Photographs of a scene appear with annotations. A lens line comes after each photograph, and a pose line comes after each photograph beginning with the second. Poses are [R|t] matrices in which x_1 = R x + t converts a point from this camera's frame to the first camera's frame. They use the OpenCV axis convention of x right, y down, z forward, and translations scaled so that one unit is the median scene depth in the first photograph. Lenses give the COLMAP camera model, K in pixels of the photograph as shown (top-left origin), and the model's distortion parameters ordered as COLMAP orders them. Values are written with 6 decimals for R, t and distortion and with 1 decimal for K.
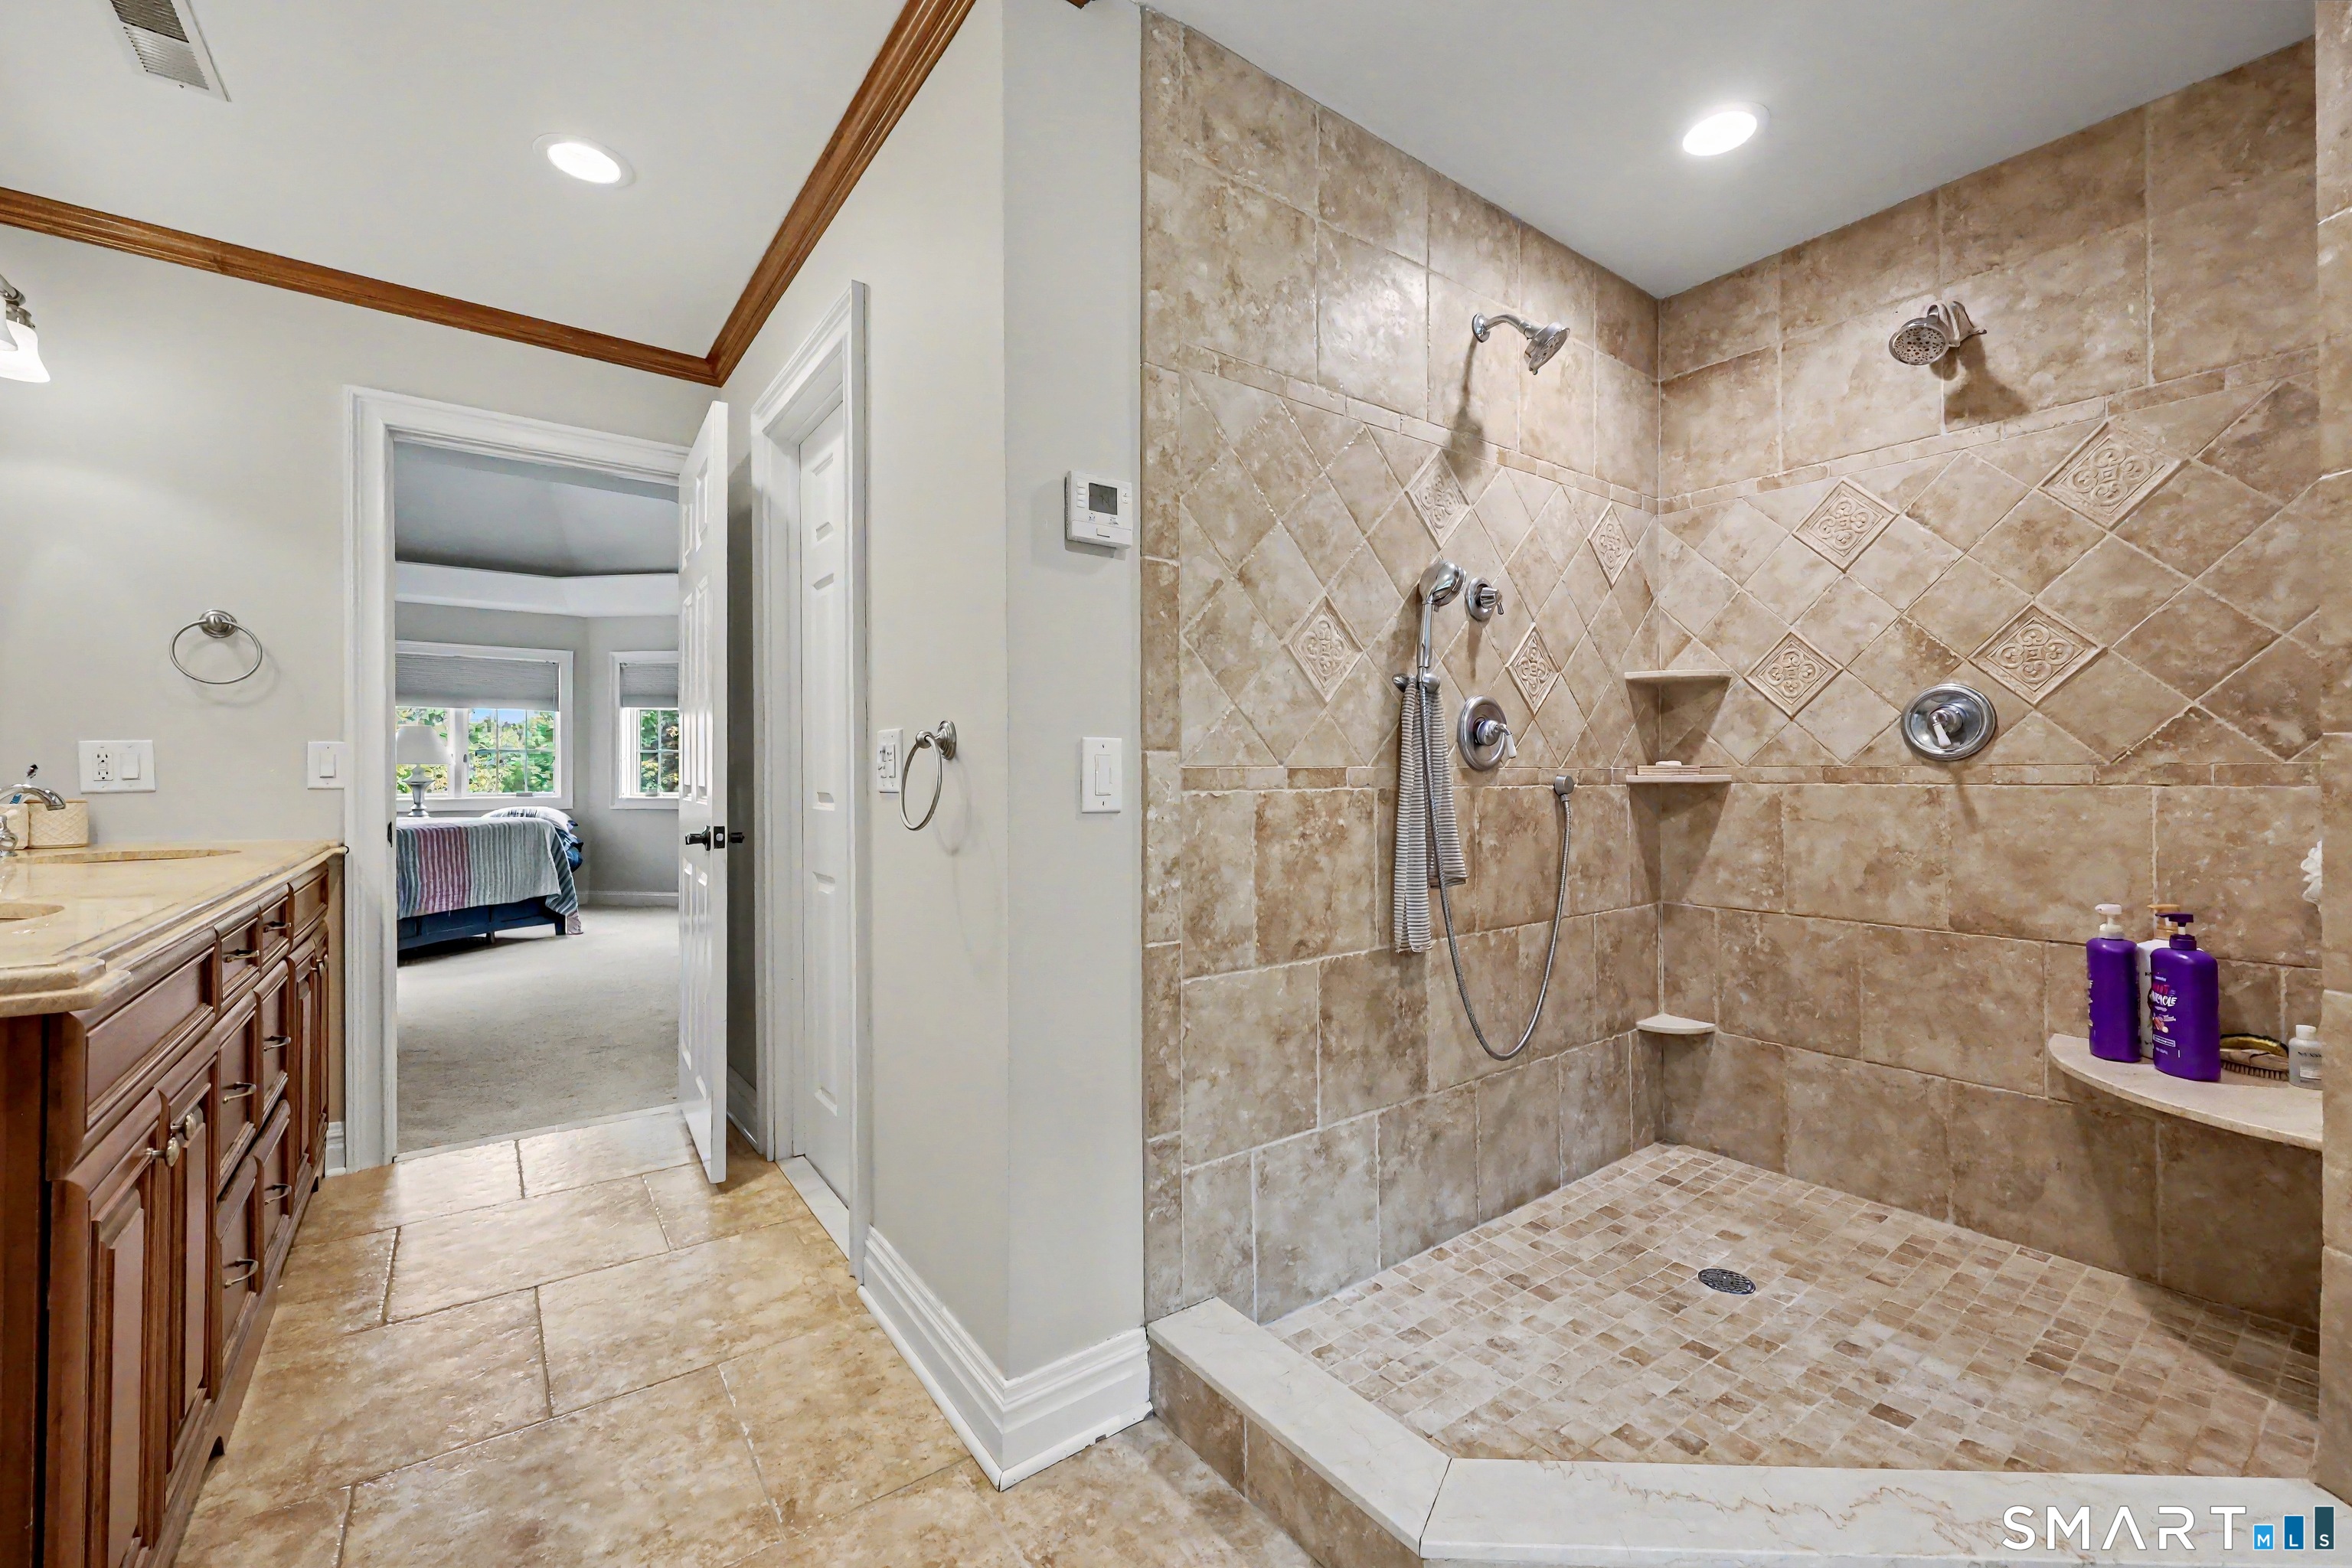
lens RADIAL K [[956.3, 0, 1188.1], [0, 956.3, 773.8], [0, 0, 1]] dist [0.001933, 0.000003]
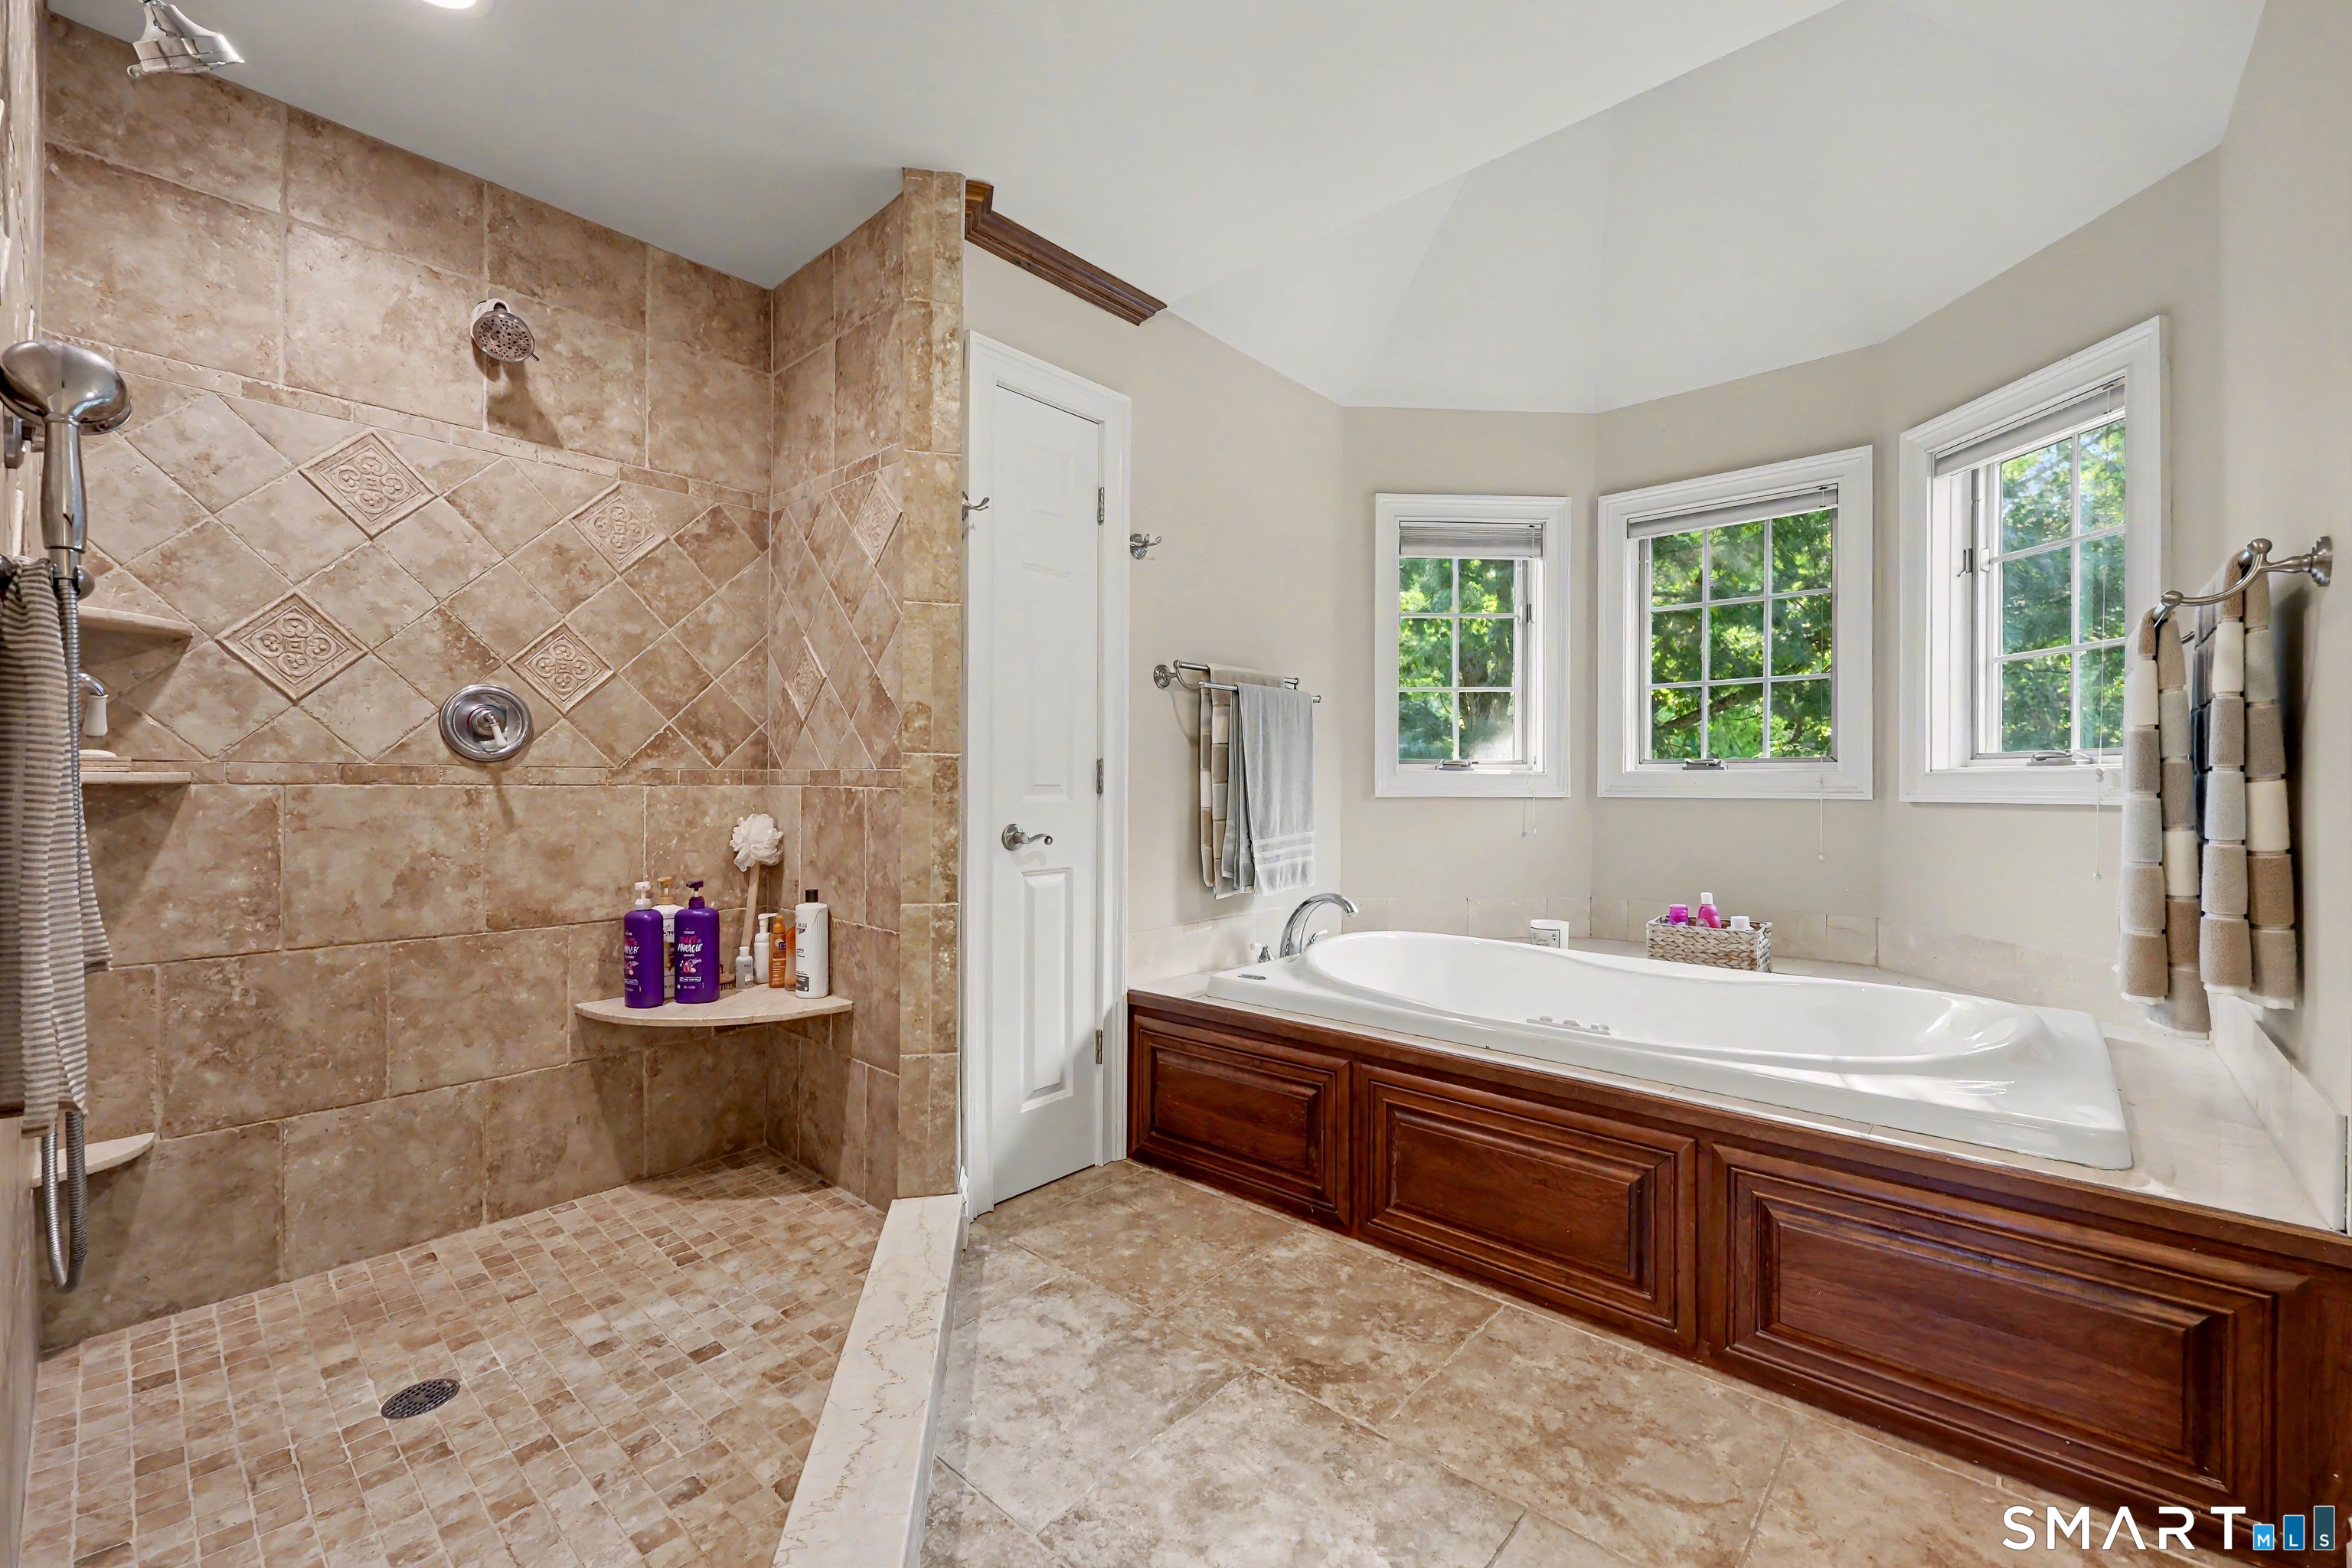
lens RADIAL K [[956.3, 0, 1190.5], [0, 956.3, 785.1], [0, 0, 1]] dist [0.001933, 0.000003]
pose [[-0.197682, 0.000016, 0.980266, -0.335769], [-0.007027, 0.999974, -0.001434, 0.007547], [-0.980241, -0.007172, -0.197676, 0.489799]]
